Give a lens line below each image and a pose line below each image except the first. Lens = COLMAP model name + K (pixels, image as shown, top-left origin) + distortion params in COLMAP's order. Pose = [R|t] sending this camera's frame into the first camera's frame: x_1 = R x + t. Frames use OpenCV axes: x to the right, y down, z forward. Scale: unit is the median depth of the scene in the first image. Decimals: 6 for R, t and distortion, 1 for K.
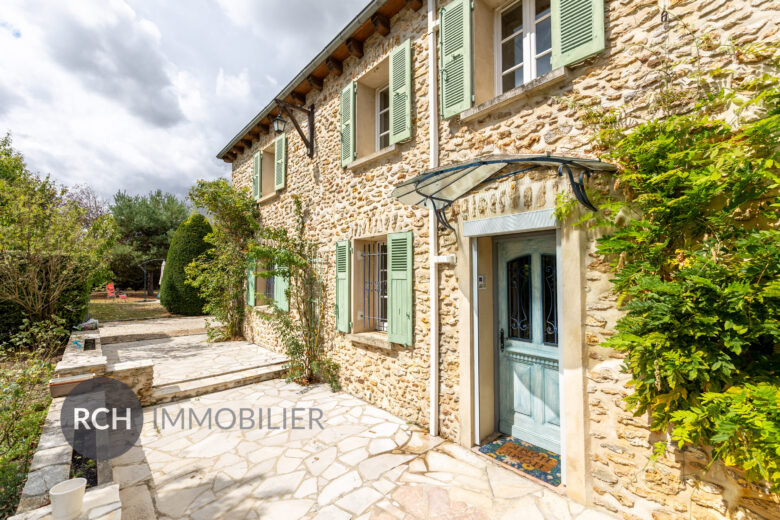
lens RADIAL K [[346.2, 0, 390.8], [0, 346.2, 248.2], [0, 0, 1]] dist [-0.000112, 0.000045]
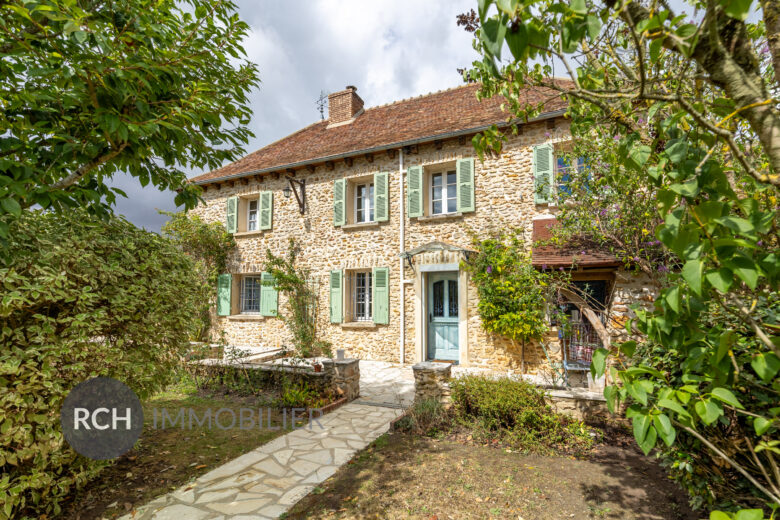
lens RADIAL K [[346.2, 0, 390.8], [0, 346.2, 248.2], [0, 0, 1]] dist [-0.000112, 0.000045]
pose [[0.911358, 0.064466, 0.406535, -0.738999], [-0.033835, 0.996050, -0.082100, 0.005552], [-0.410222, 0.061067, 0.909939, -0.837897]]
